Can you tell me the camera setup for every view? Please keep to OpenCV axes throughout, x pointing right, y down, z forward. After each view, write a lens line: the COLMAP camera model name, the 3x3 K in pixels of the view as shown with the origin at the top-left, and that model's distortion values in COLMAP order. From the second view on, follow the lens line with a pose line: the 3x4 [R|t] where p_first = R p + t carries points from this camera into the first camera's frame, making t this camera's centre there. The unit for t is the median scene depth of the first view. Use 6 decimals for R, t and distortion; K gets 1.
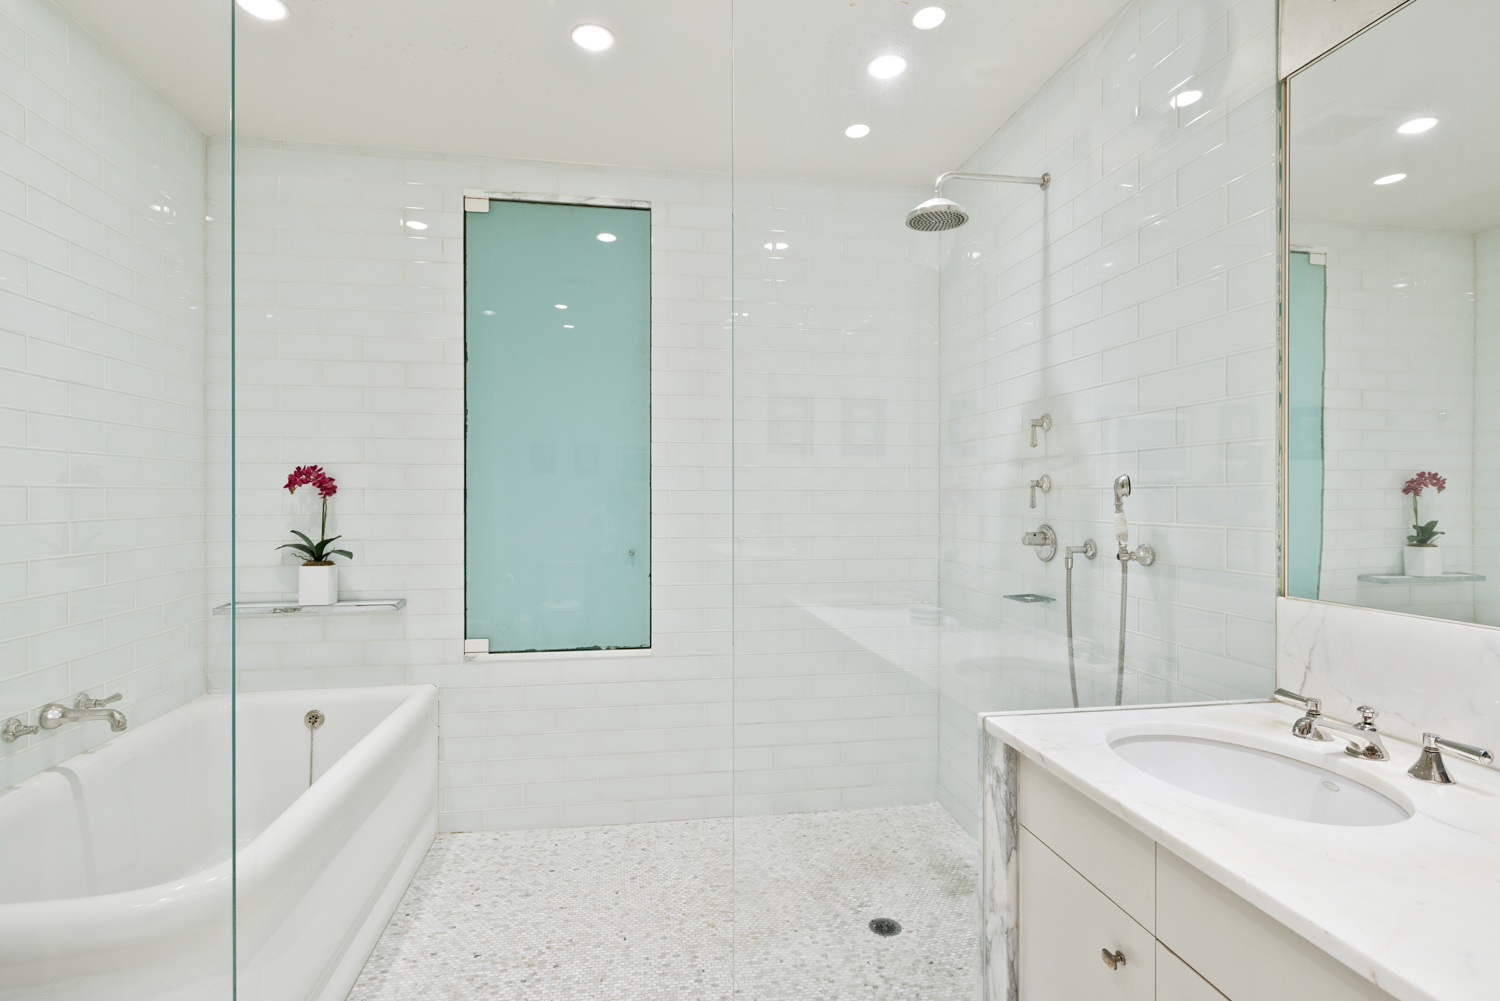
lens RADIAL K [[755.6, 0, 750.0], [0, 755.6, 500.5], [0, 0, 1]] dist [0.002052, 0.000055]
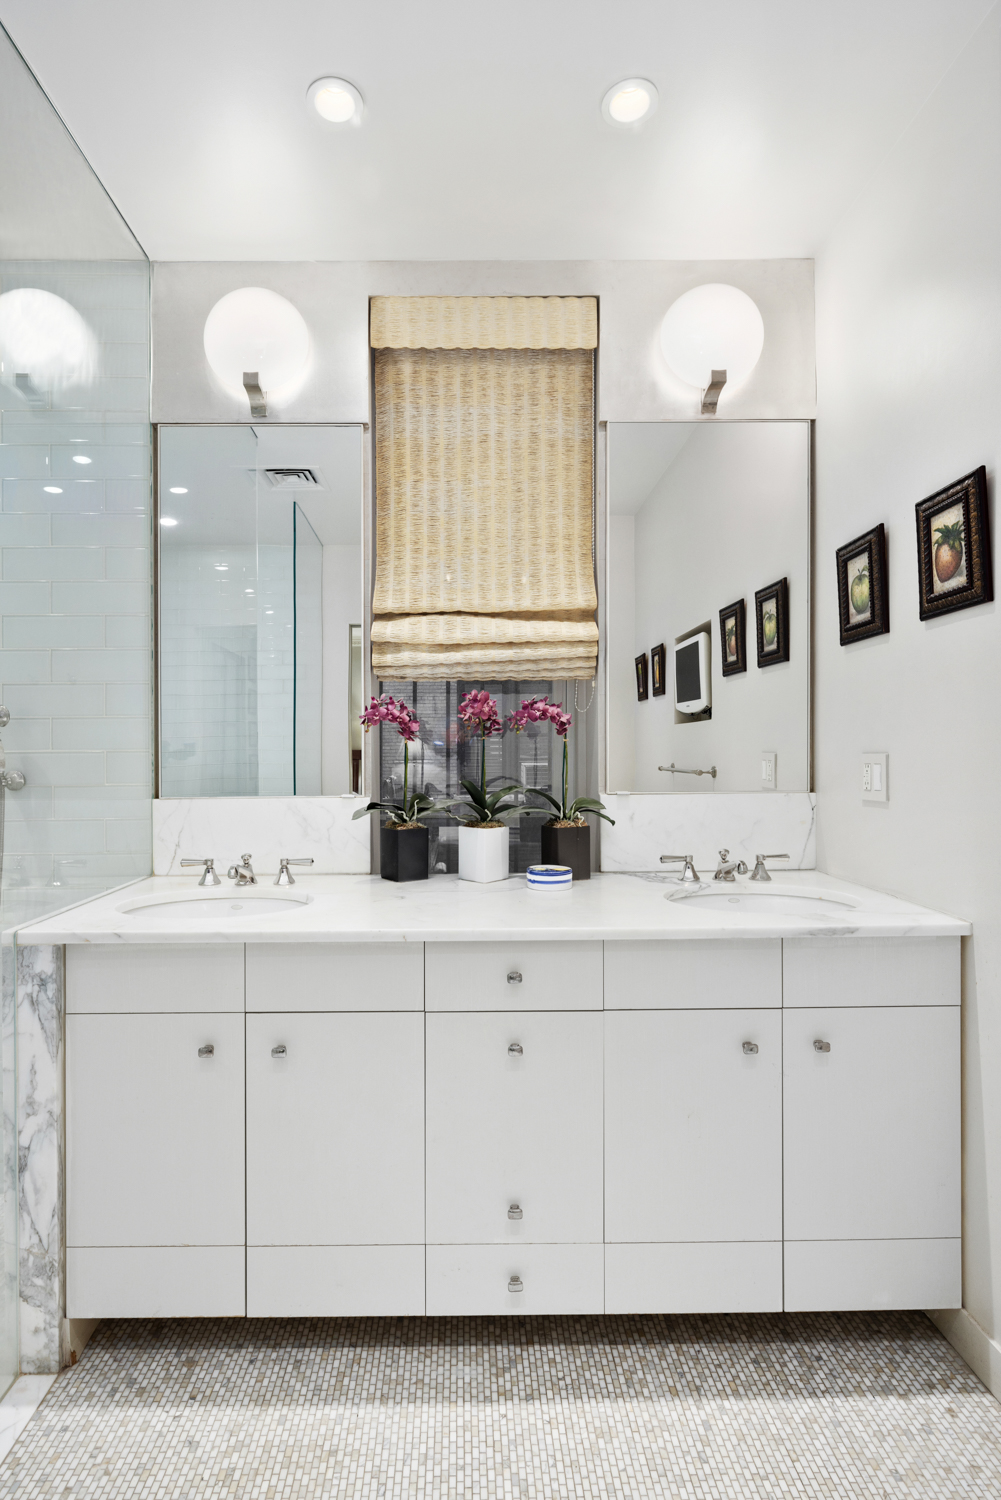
lens RADIAL K [[712.9, 0, 500.5], [0, 712.9, 750.0], [0, 0, 1]] dist [0.000117, -0.000753]
pose [[0.135533, -0.000922, 0.990772, -0.555397], [0.010093, 0.999949, -0.000450, 0.050925], [-0.990721, 0.010061, 0.135535, 0.226964]]
